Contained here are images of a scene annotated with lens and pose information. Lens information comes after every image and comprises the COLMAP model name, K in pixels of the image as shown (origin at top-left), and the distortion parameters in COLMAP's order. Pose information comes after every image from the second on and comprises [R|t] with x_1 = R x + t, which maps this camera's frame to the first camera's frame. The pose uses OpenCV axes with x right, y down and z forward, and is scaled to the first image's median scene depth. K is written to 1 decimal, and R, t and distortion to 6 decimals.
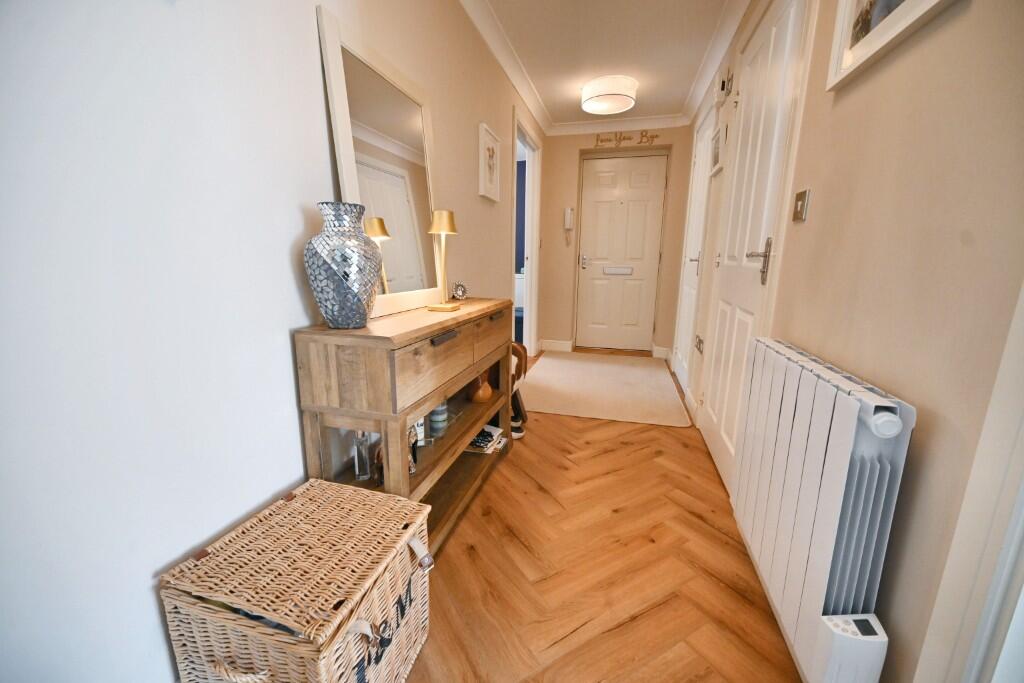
lens RADIAL K [[404.4, 0, 510.1], [0, 404.4, 342.5], [0, 0, 1]] dist [-0.002212, -0.000416]
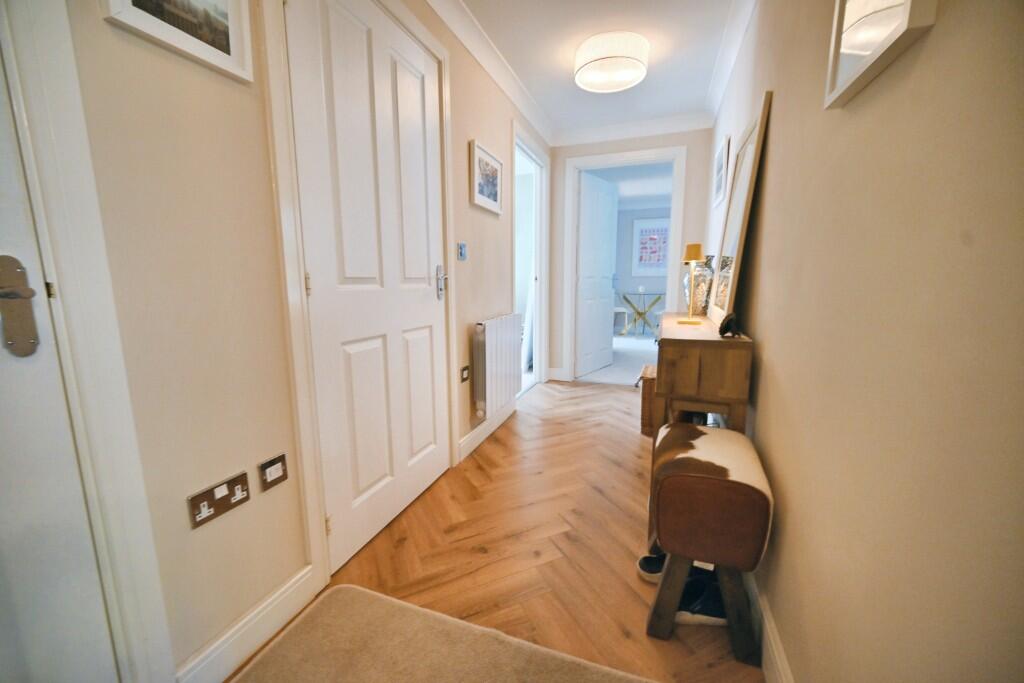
lens RADIAL K [[404.4, 0, 510.1], [0, 404.4, 342.5], [0, 0, 1]] dist [-0.002212, -0.000416]
pose [[-0.996774, -0.009793, 0.079657, 0.213166], [0.018867, 0.936117, 0.351183, -0.360235], [-0.078008, 0.351553, -0.932912, 1.721098]]
